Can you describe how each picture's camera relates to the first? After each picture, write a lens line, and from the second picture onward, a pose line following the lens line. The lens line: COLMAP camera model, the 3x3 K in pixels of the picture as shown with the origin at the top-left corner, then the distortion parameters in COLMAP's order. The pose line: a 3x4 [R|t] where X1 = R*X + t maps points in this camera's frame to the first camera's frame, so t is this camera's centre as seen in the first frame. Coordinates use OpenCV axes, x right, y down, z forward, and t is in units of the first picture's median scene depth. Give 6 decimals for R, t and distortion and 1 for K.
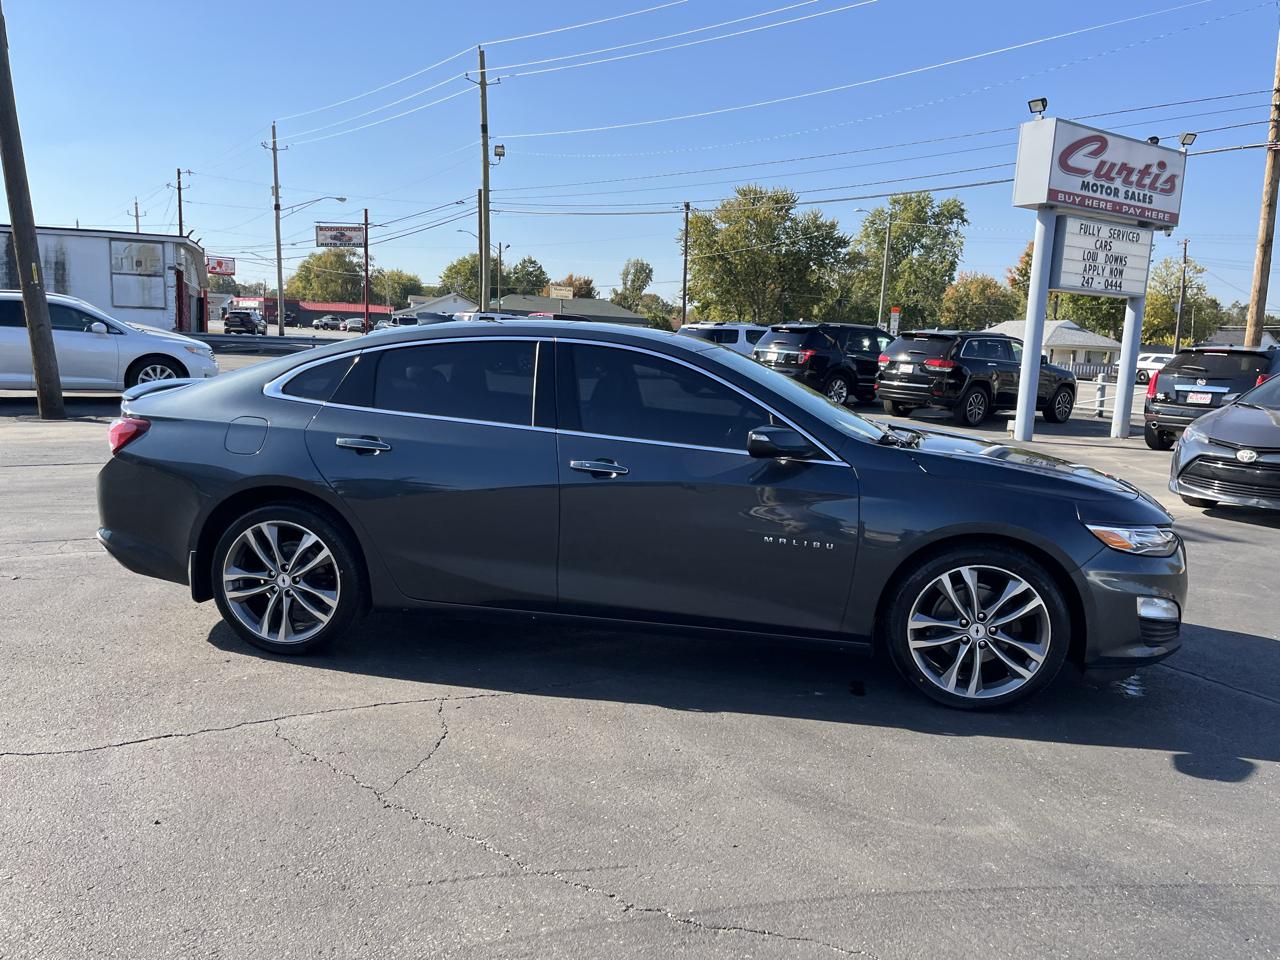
lens RADIAL K [[967.4, 0, 654.4], [0, 967.4, 482.4], [0, 0, 1]] dist [0.059342, -0.071579]
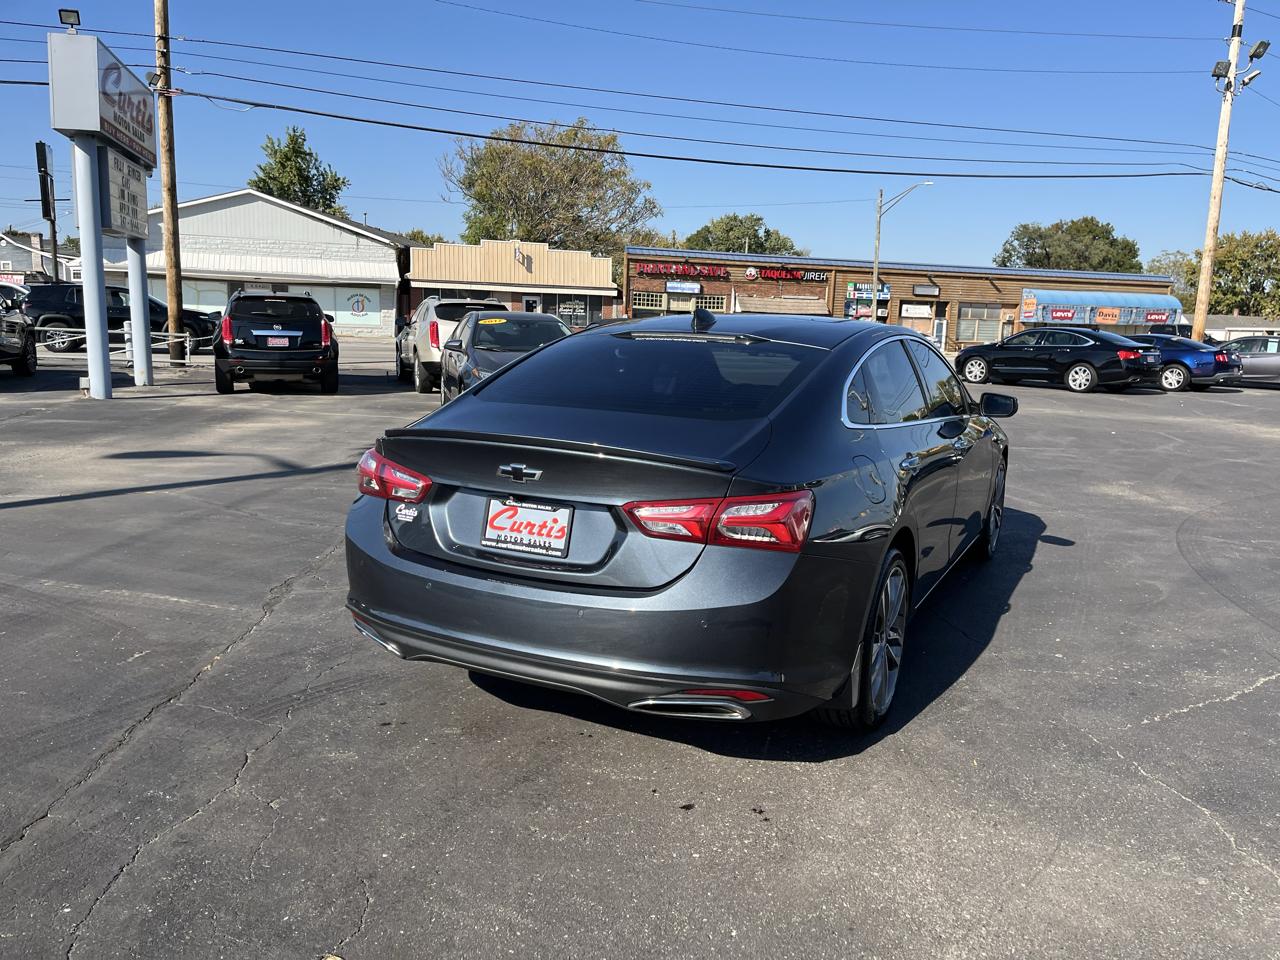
lens RADIAL K [[966.2, 0, 653.8], [0, 966.2, 483.9], [0, 0, 1]] dist [0.067958, -0.094765]
pose [[0.315569, -0.192643, 0.929142, -0.292432], [0.122103, 0.979279, 0.161567, -0.046838], [-0.941014, 0.062465, 0.332552, 0.217479]]
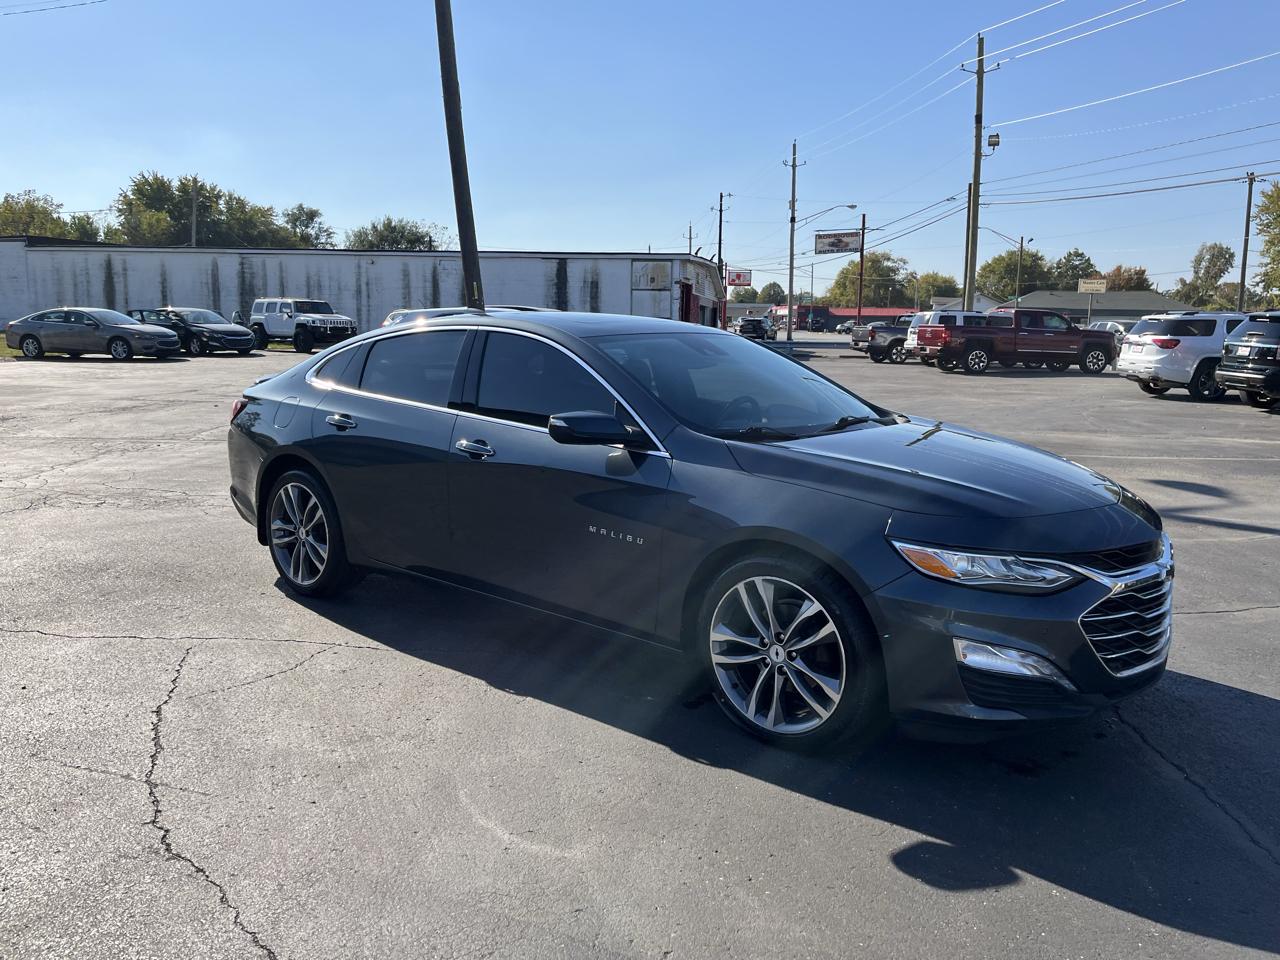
lens RADIAL K [[967.4, 0, 654.4], [0, 967.4, 482.4], [0, 0, 1]] dist [0.059342, -0.071579]
pose [[0.860715, 0.057845, -0.505791, 0.145564], [-0.059274, 0.998153, 0.013286, -0.000953], [0.505625, 0.018545, 0.862554, 0.043358]]
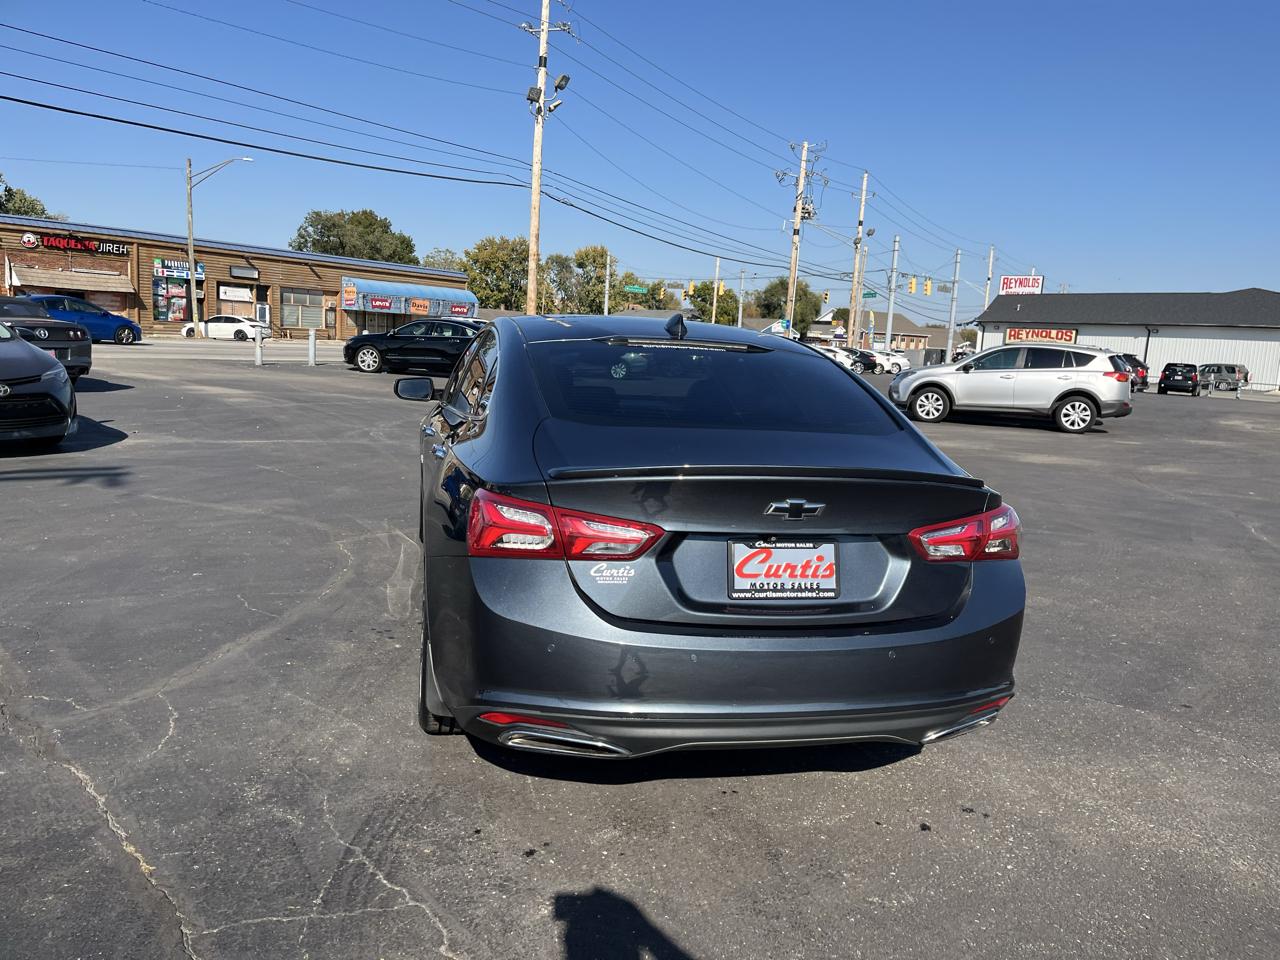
lens RADIAL K [[966.2, 0, 653.8], [0, 966.2, 483.9], [0, 0, 1]] dist [0.067958, -0.094765]
pose [[-0.361967, -0.203783, 0.909644, -0.267893], [0.064354, 0.968022, 0.242469, -0.065033], [-0.929967, 0.146305, -0.337278, 0.364444]]
